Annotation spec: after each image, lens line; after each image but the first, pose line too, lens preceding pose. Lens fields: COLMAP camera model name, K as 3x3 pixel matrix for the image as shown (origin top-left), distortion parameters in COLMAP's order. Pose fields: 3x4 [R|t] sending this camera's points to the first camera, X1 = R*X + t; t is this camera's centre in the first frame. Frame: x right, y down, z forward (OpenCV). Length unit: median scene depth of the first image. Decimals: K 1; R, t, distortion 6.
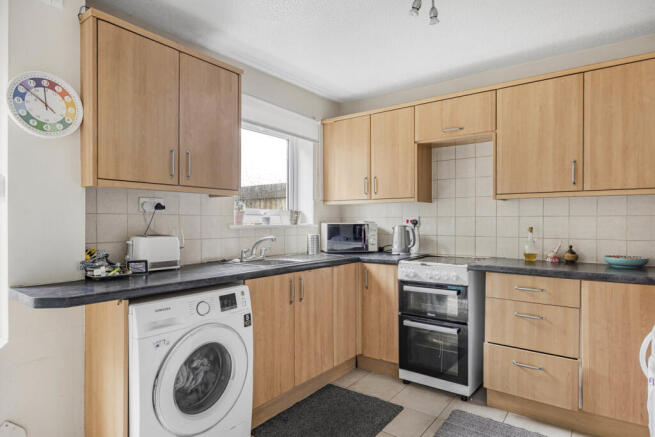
lens RADIAL K [[368.8, 0, 328.3], [0, 368.8, 224.6], [0, 0, 1]] dist [-0.003389, -0.001761]
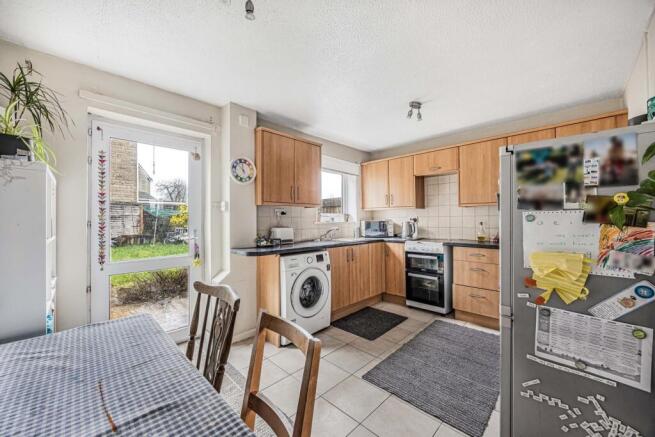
lens RADIAL K [[252.2, 0, 323.0], [0, 252.2, 216.5], [0, 0, 1]] dist [0.008978, 0.000331]
pose [[0.988639, -0.010950, -0.149907, -0.028515], [0.007494, 0.999693, -0.023603, 0.004625], [0.150120, 0.022212, 0.988418, -0.370583]]
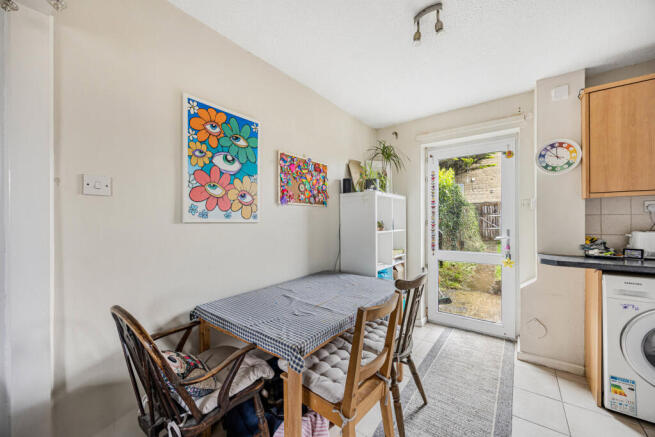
lens RADIAL K [[252.2, 0, 332.5], [0, 252.2, 219.9], [0, 0, 1]] dist [0.008978, 0.000331]
pose [[0.014415, -0.010034, -0.999846, 0.364014], [-0.003901, 0.999941, -0.010091, 0.005272], [0.999888, 0.004046, 0.014375, -0.102273]]
